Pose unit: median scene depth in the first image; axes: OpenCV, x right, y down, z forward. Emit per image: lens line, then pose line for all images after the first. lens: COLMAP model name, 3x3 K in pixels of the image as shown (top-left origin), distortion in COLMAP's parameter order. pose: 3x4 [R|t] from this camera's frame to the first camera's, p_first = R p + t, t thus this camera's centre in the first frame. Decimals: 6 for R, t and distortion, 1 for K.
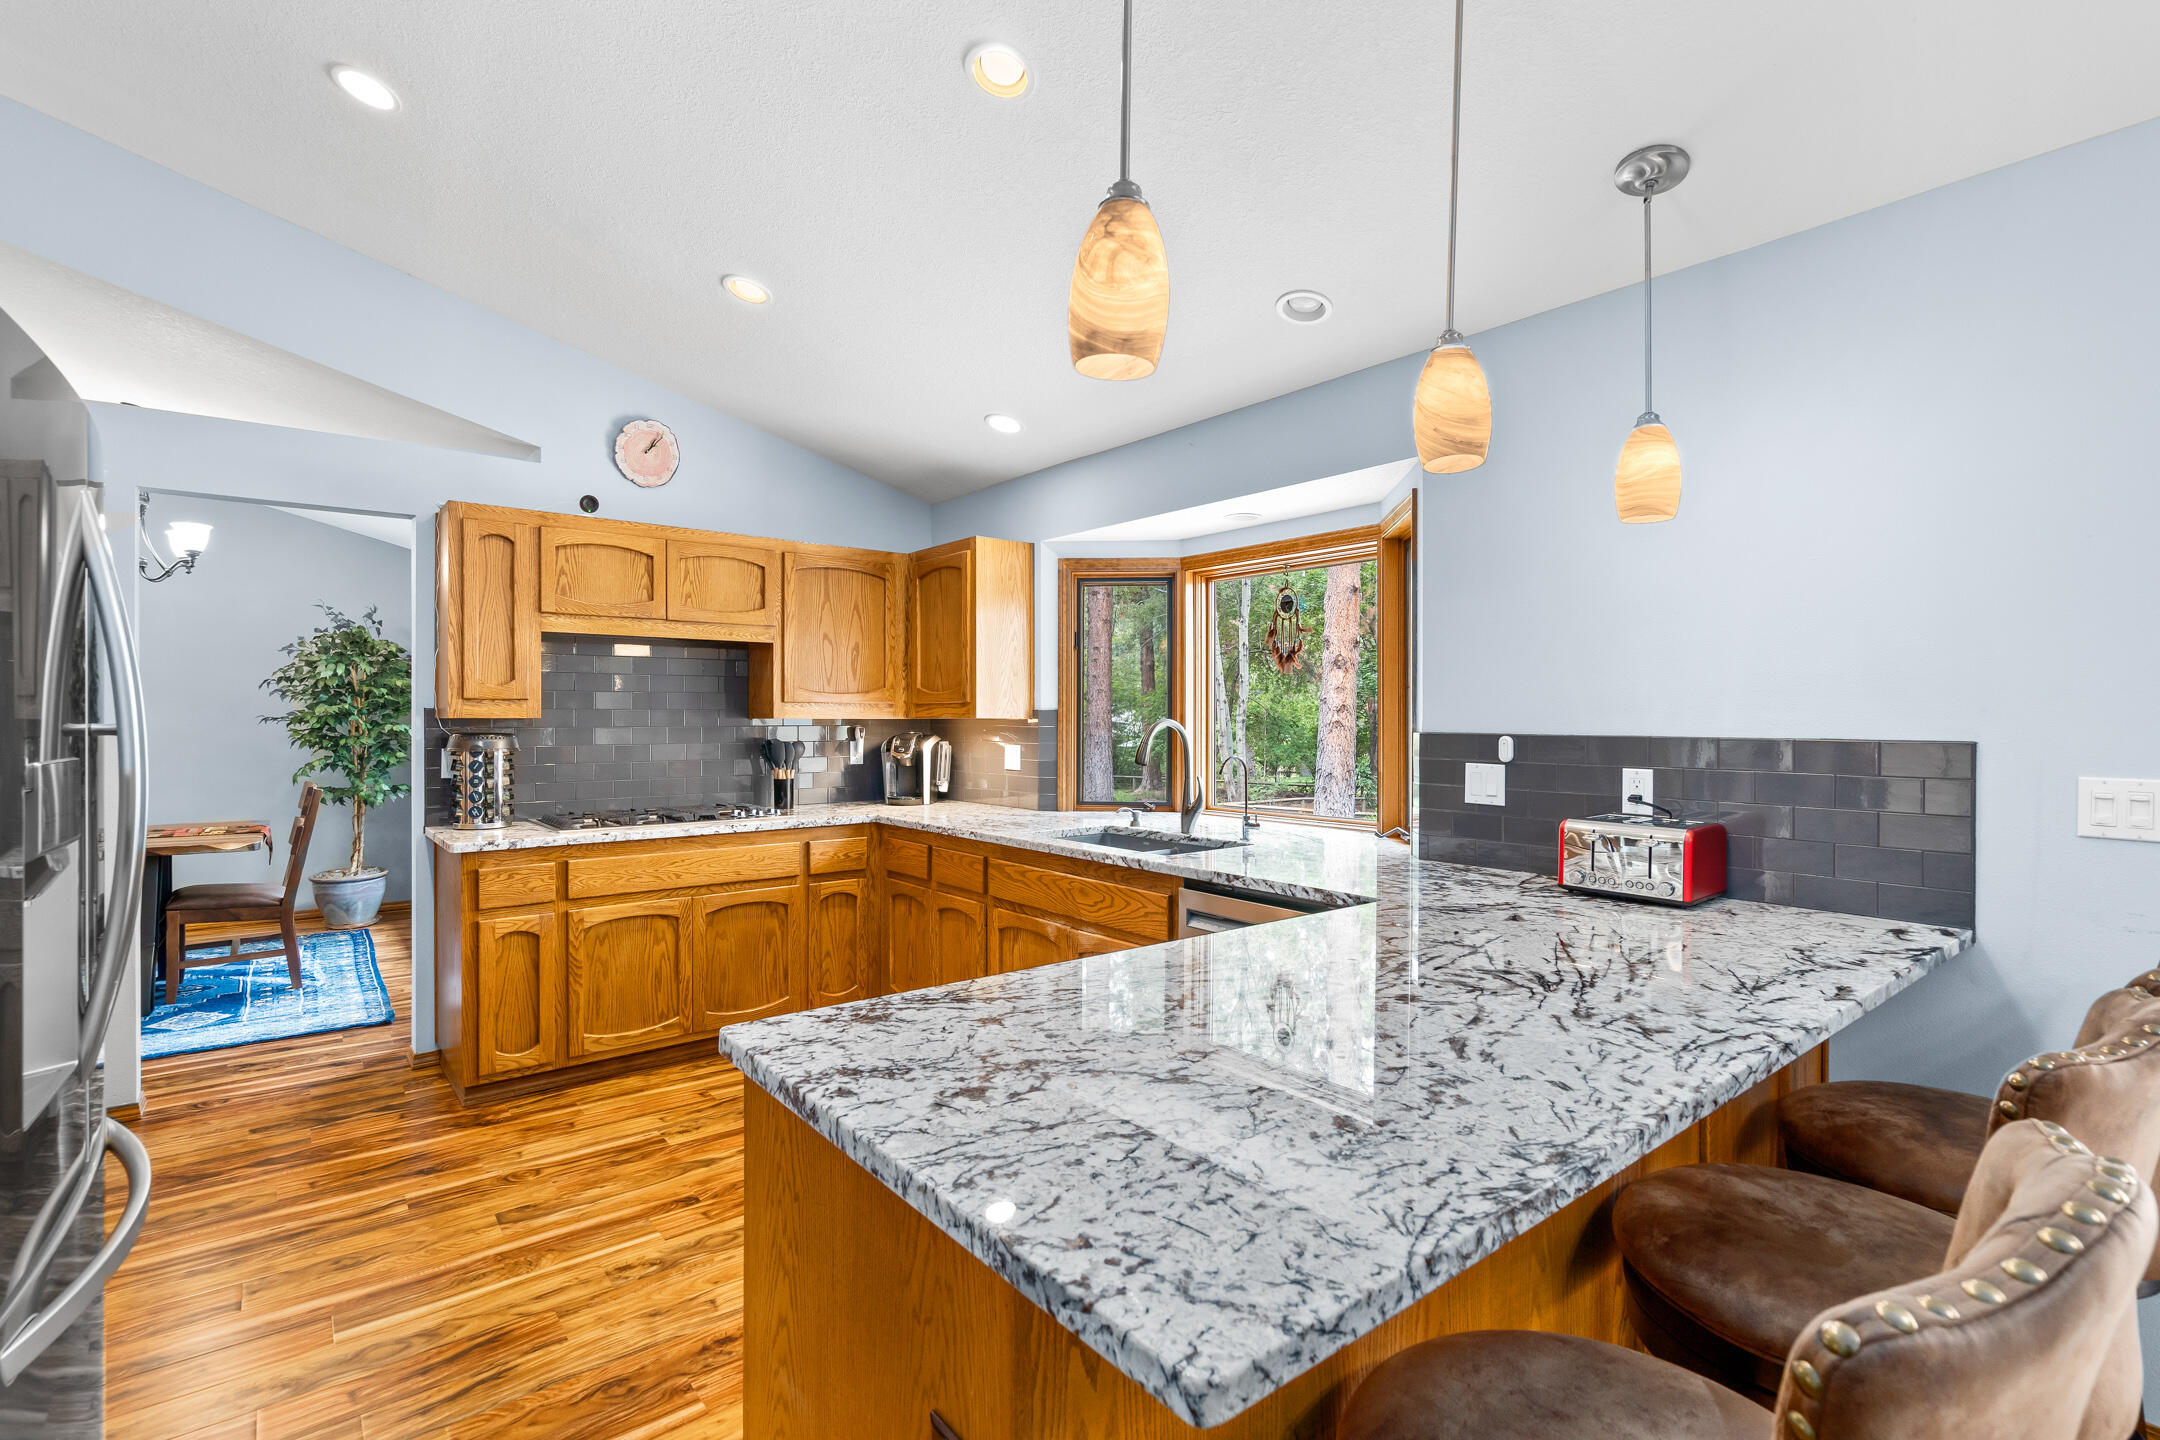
lens RADIAL K [[993.4, 0, 1070.4], [0, 993.4, 712.9], [0, 0, 1]] dist [-0.005134, 0.000098]
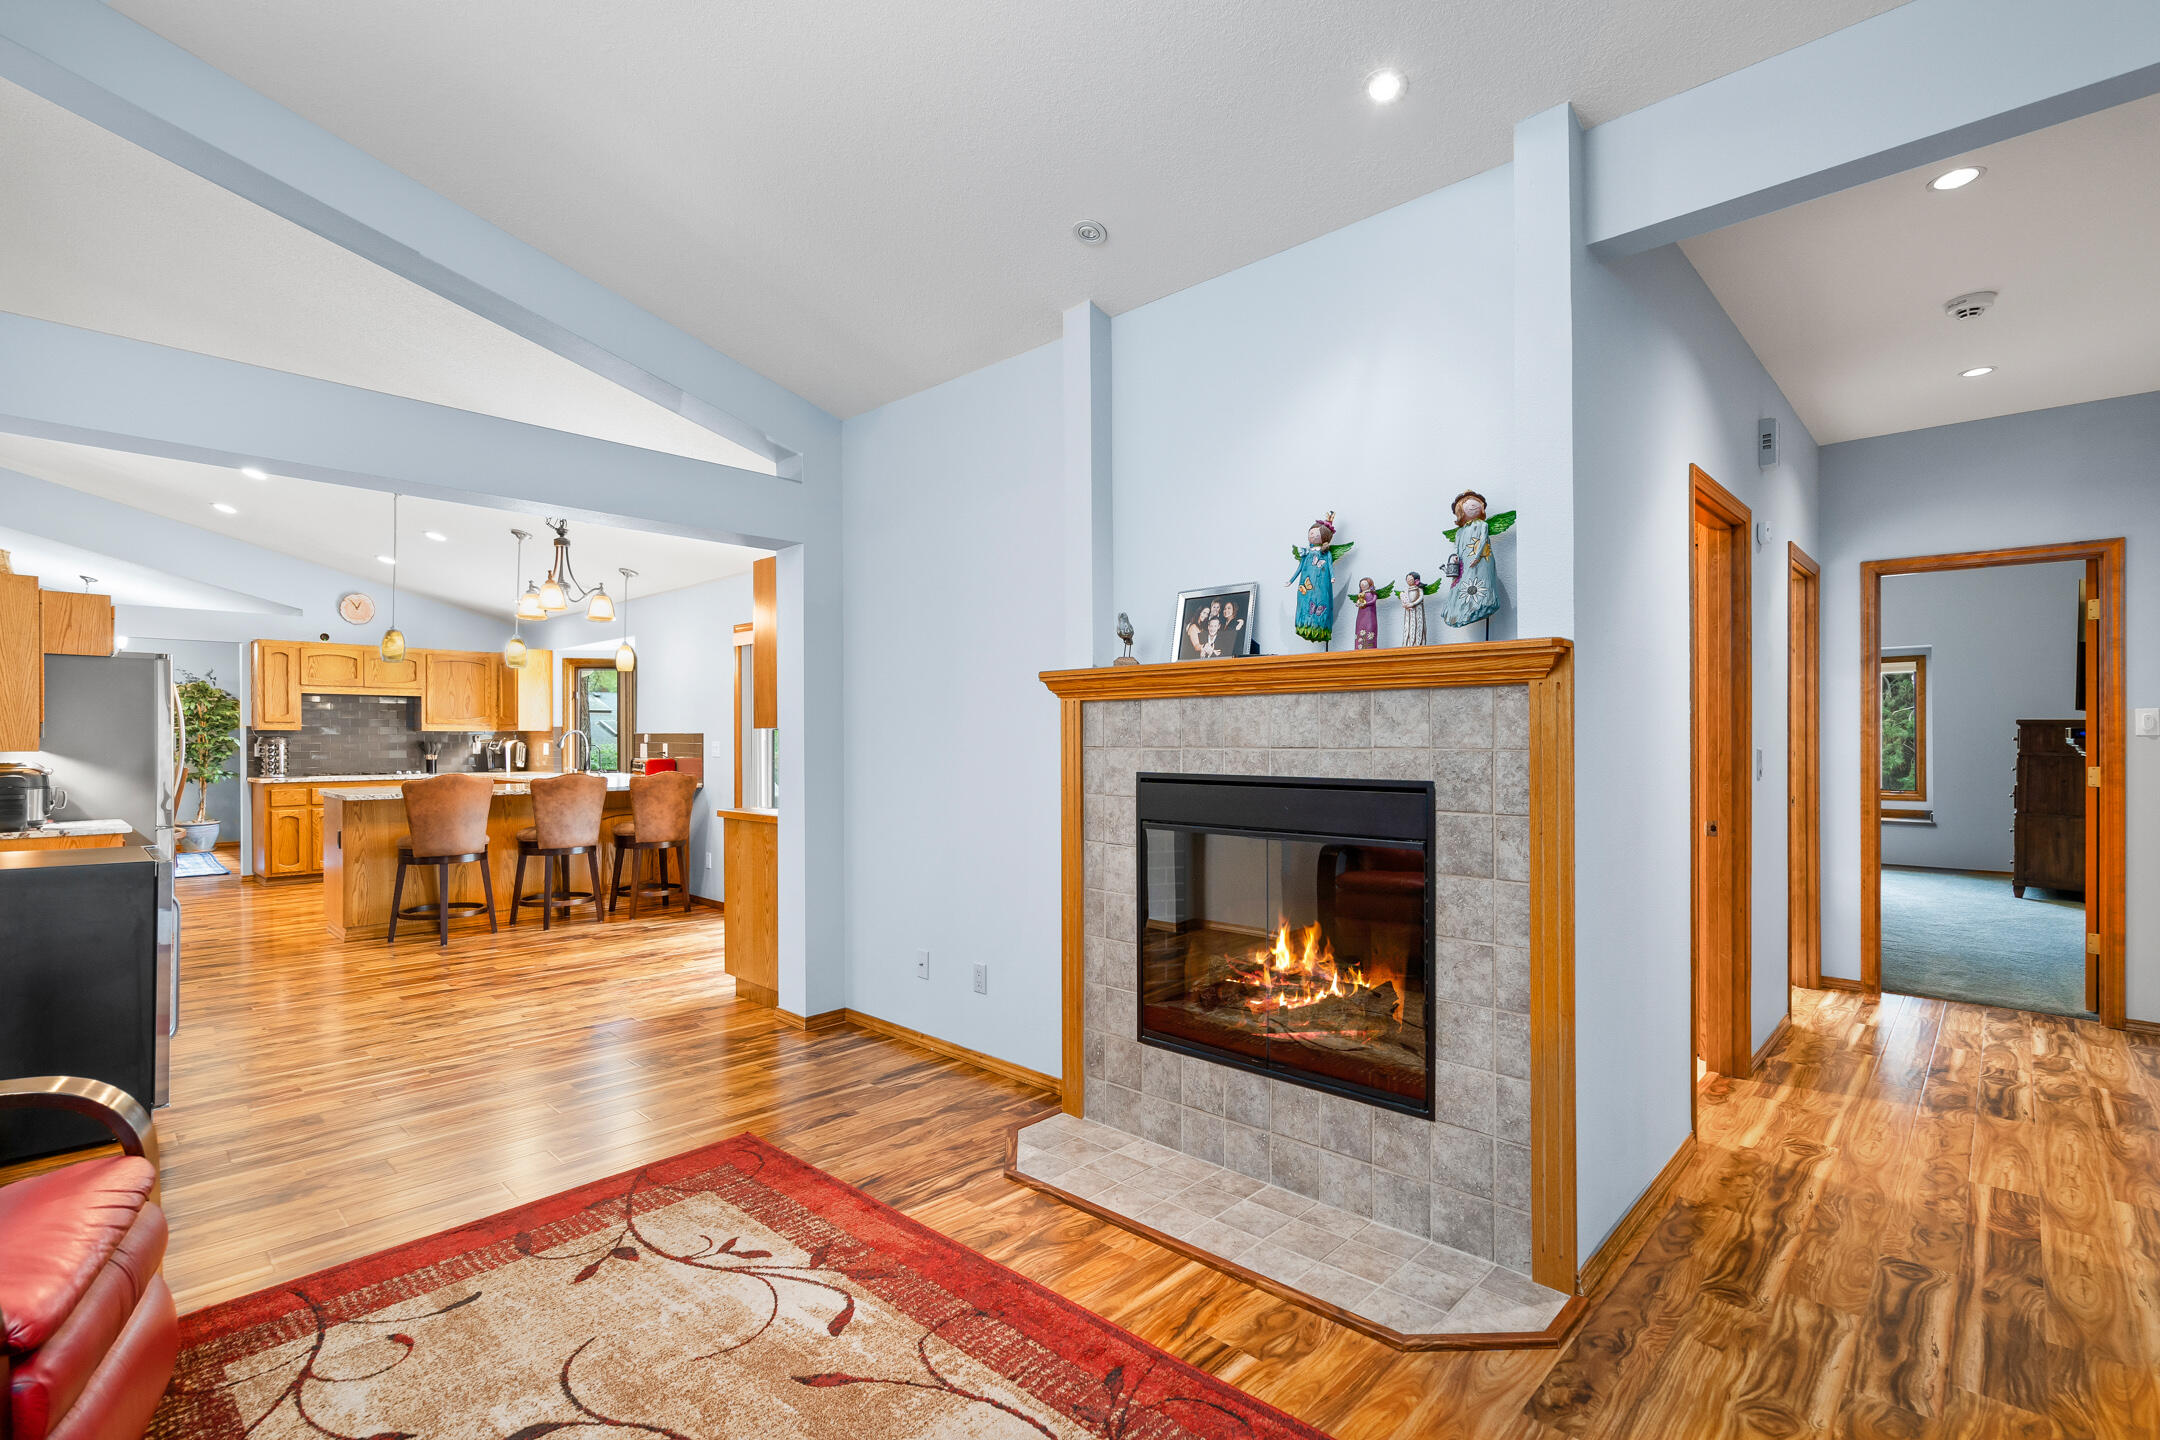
lens RADIAL K [[993.4, 0, 1074.5], [0, 993.4, 738.9], [0, 0, 1]] dist [-0.005134, 0.000098]
pose [[0.991938, -0.003805, 0.126667, 0.953806], [0.003370, 0.999988, 0.003646, 0.023038], [-0.126679, -0.003190, 0.991939, -1.506988]]
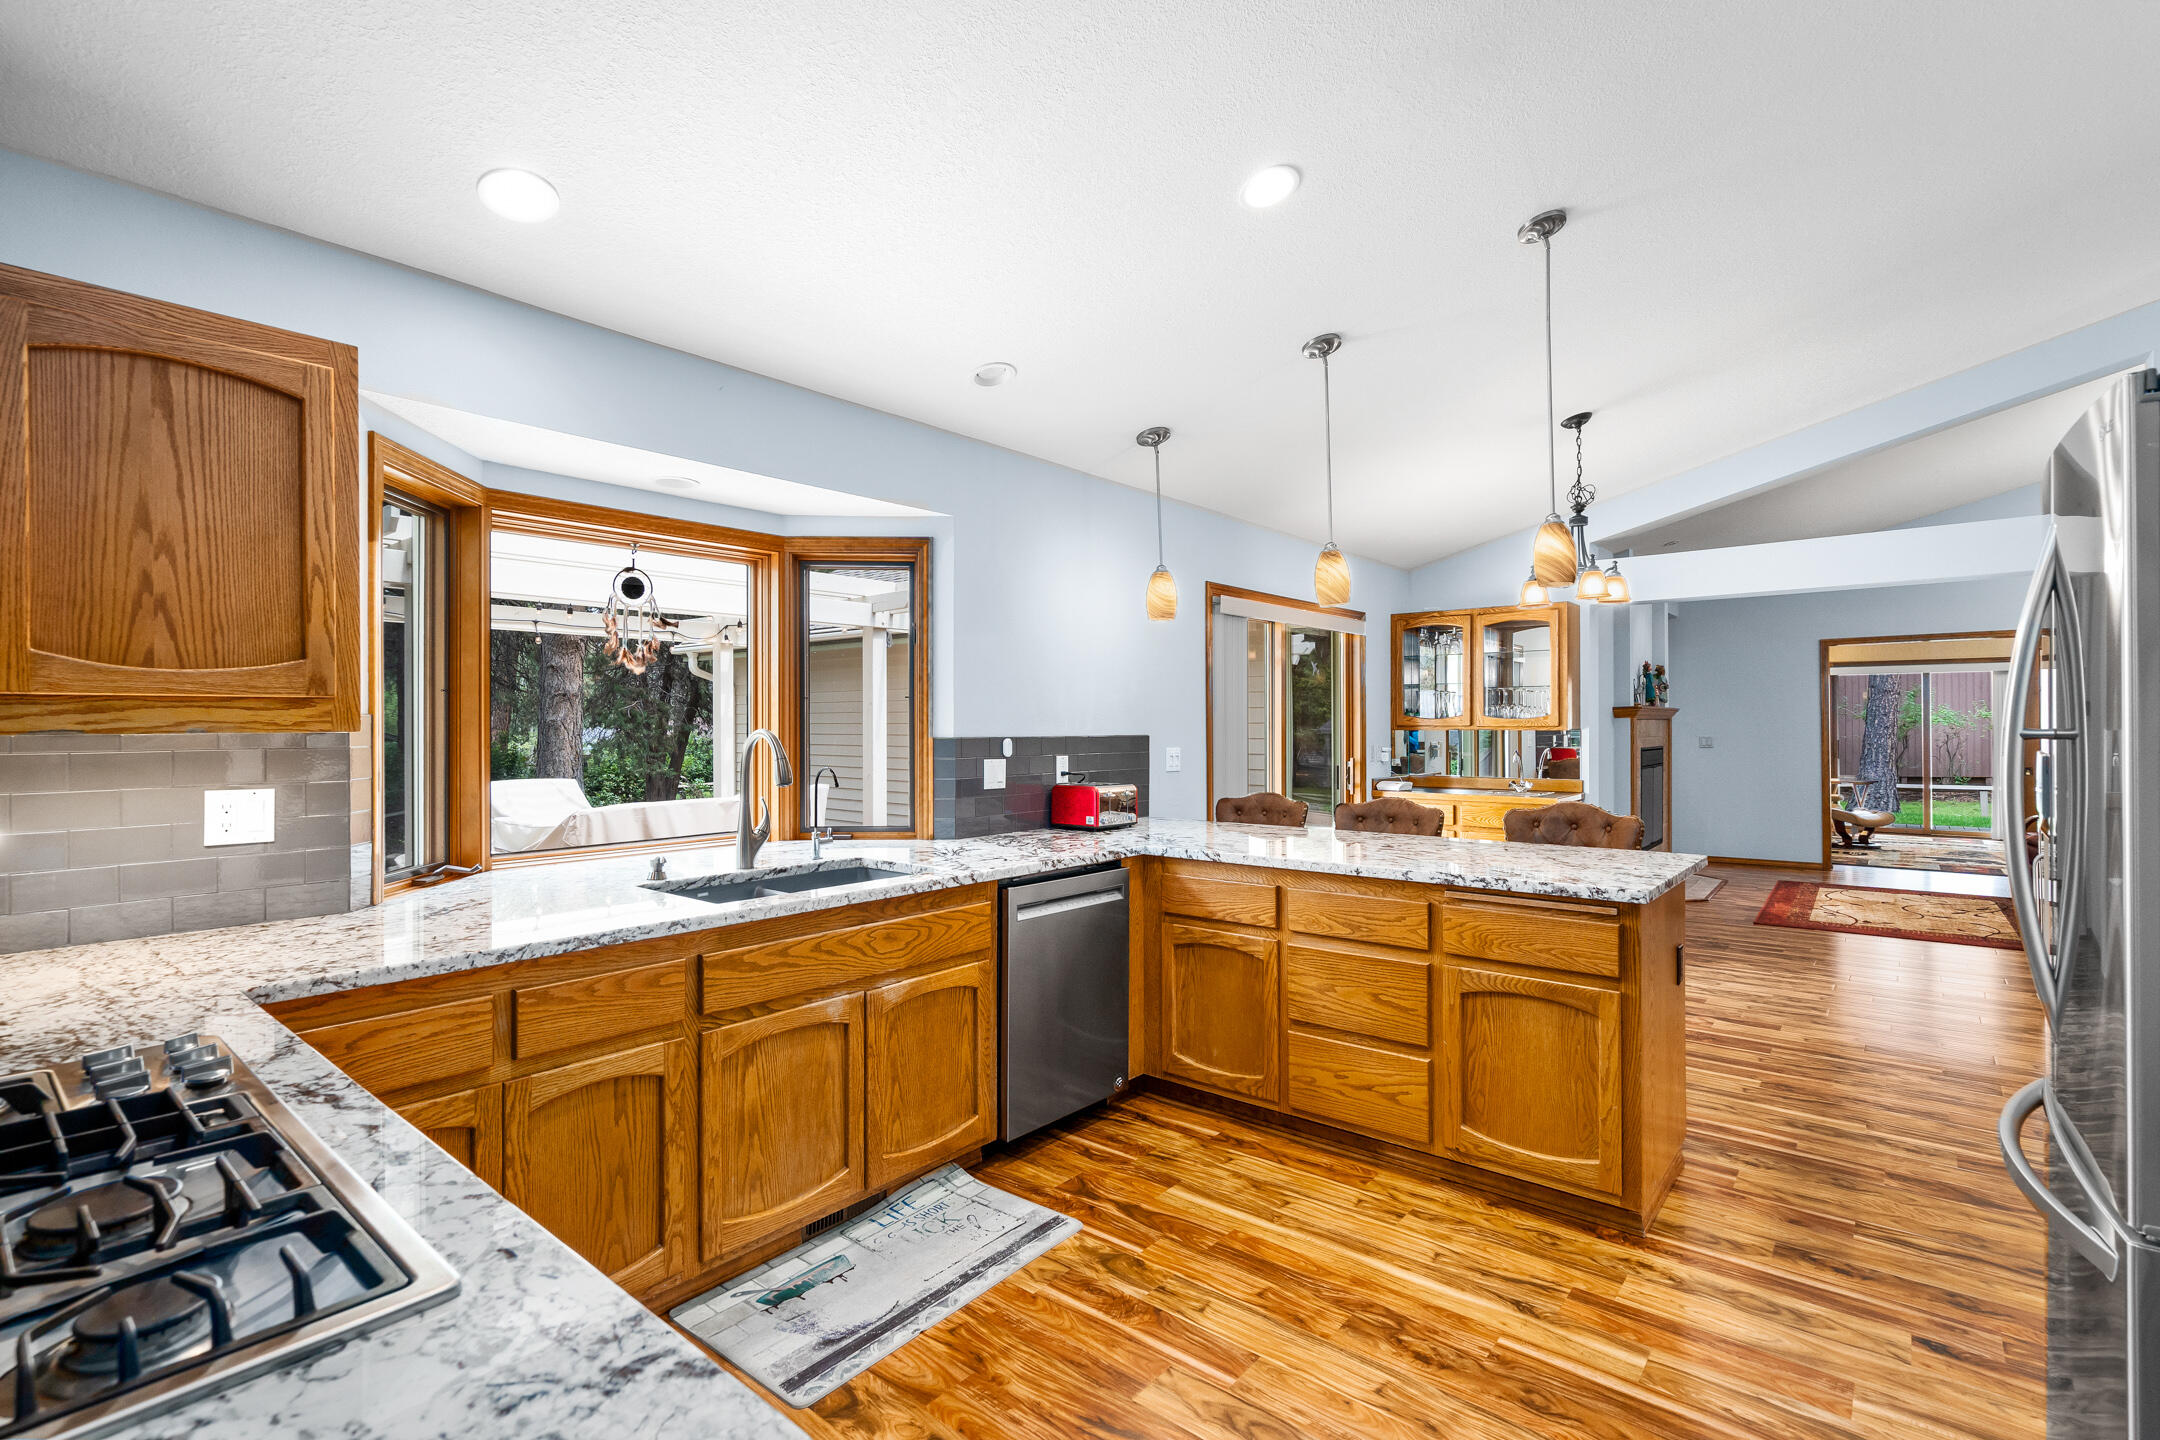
lens RADIAL K [[993.4, 0, 1065.0], [0, 993.4, 725.5], [0, 0, 1]] dist [-0.005134, 0.000098]
pose [[-0.190604, 0.001423, 0.981666, -0.758782], [0.004762, 0.999989, -0.000524, 0.004759], [-0.981655, 0.004575, -0.190609, 0.934325]]
